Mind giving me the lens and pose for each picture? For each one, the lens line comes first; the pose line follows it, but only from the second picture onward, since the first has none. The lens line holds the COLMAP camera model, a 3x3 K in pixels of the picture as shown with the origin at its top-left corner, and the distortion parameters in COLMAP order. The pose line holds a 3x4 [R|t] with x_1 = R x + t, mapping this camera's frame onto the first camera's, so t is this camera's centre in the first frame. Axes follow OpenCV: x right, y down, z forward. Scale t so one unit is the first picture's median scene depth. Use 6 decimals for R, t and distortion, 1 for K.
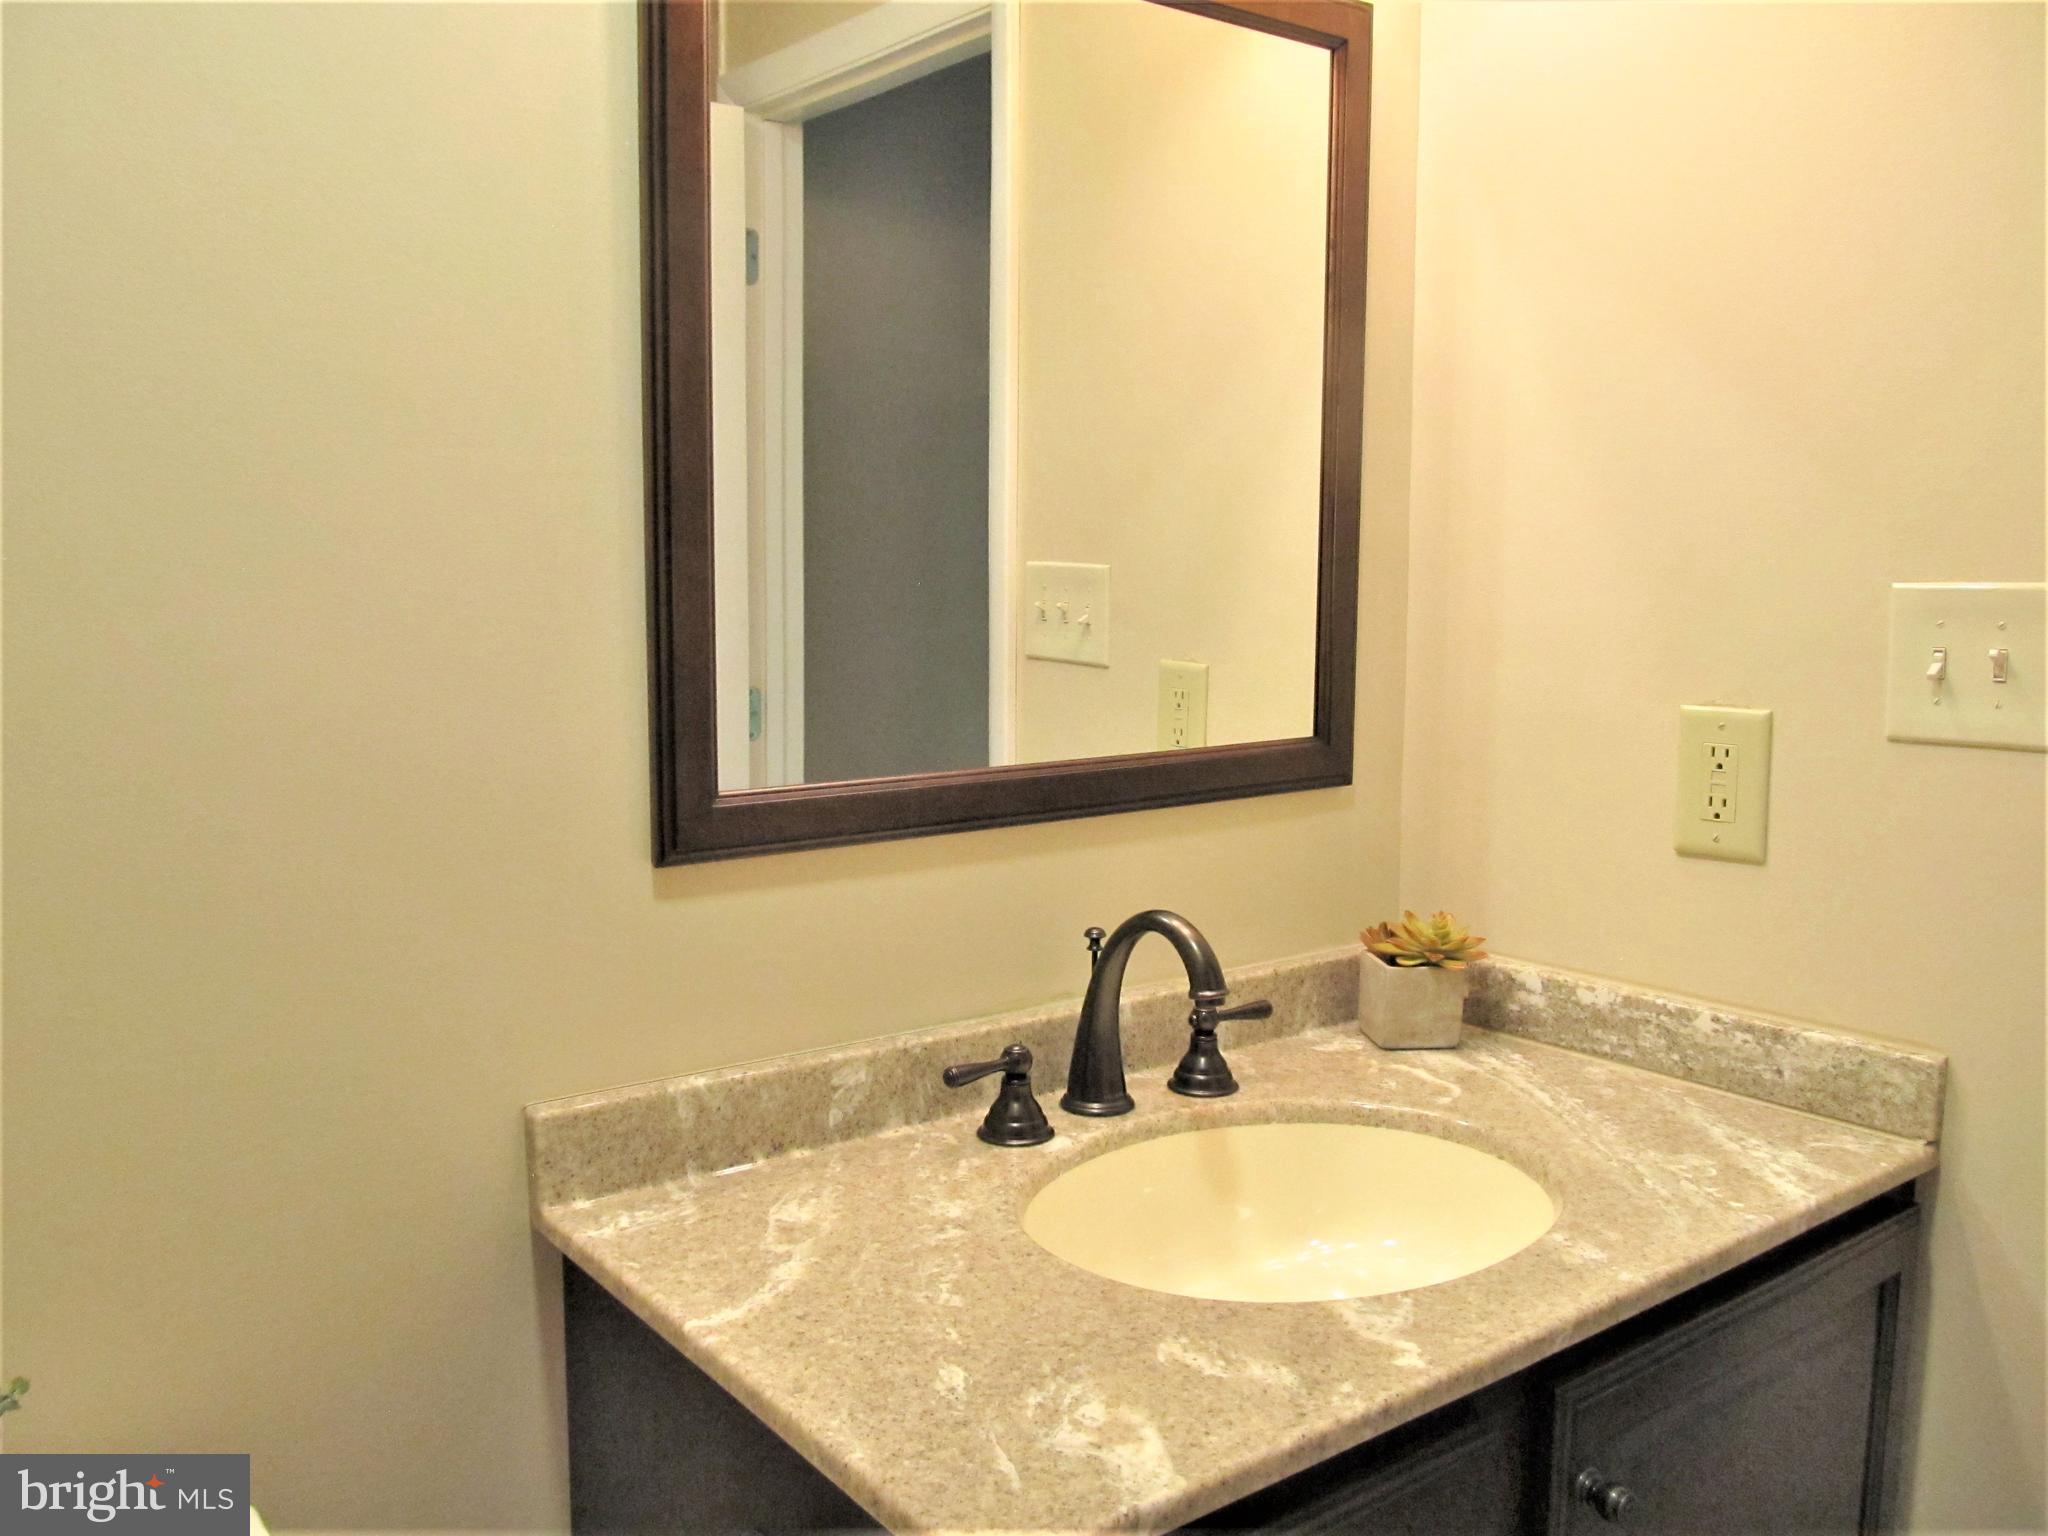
lens RADIAL K [[1688.4, 0, 1024.0], [0, 1688.4, 768.0], [0, 0, 1]] dist [-0.090493, 0.039012]
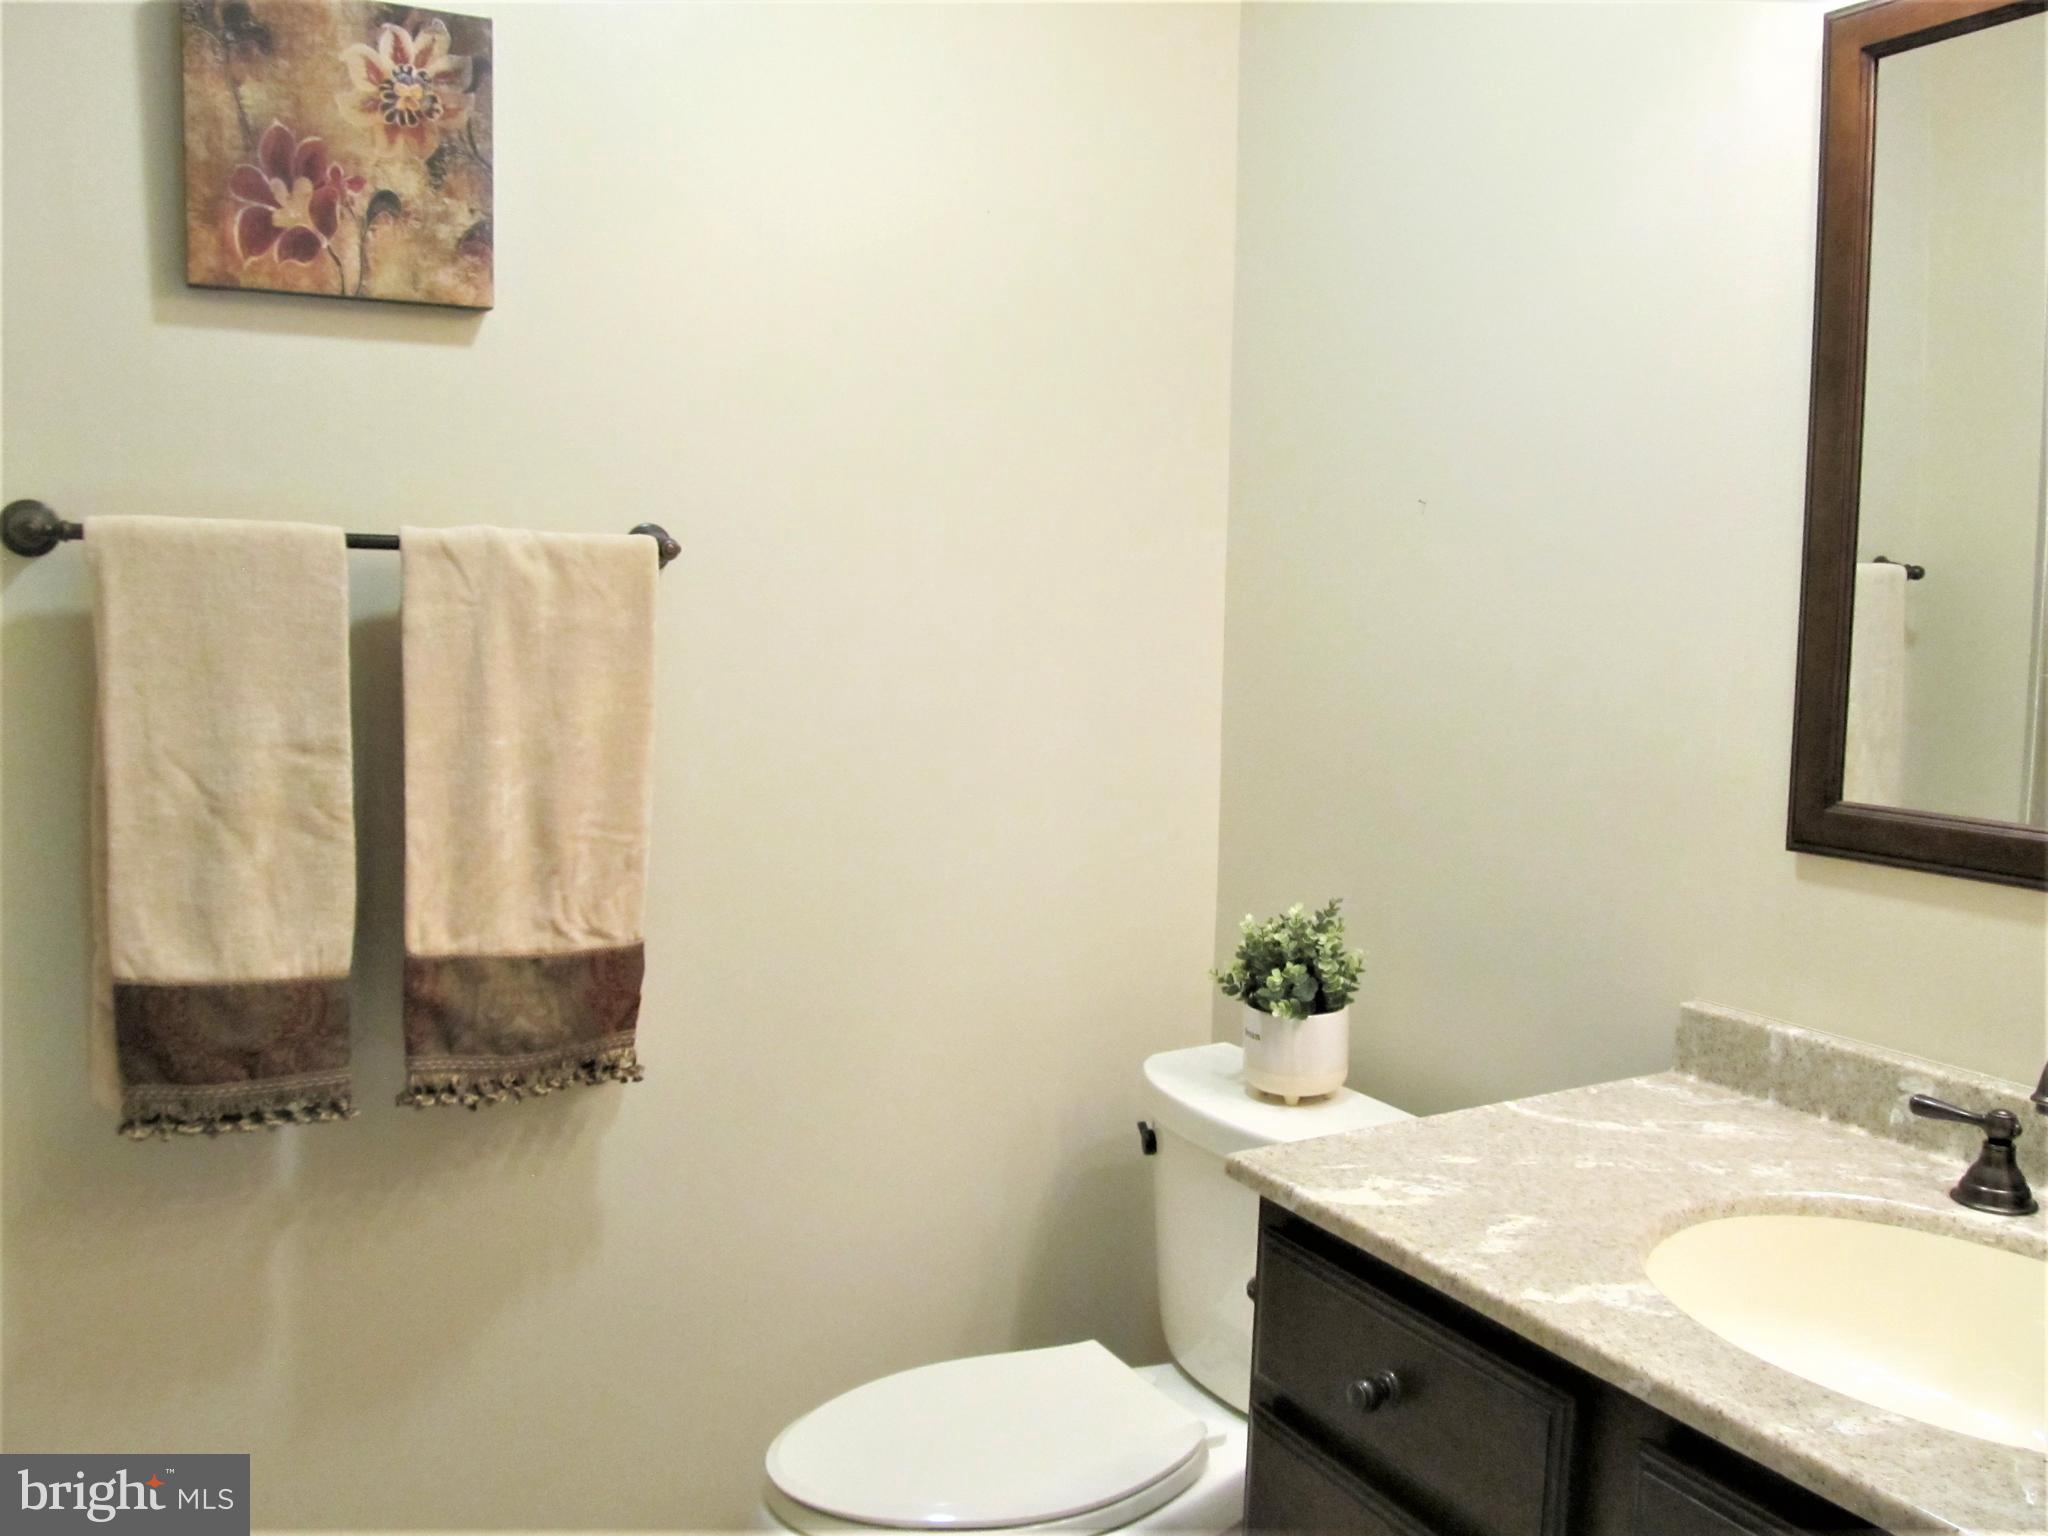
lens RADIAL K [[1696.1, 0, 1024.2], [0, 1696.1, 755.8], [0, 0, 1]] dist [-0.078476, 0.045614]
pose [[-0.149618, 0.094995, -0.984170, 1.113162], [-0.135244, 0.984052, 0.115544, -0.081304], [0.979451, 0.150391, -0.134384, 0.594179]]
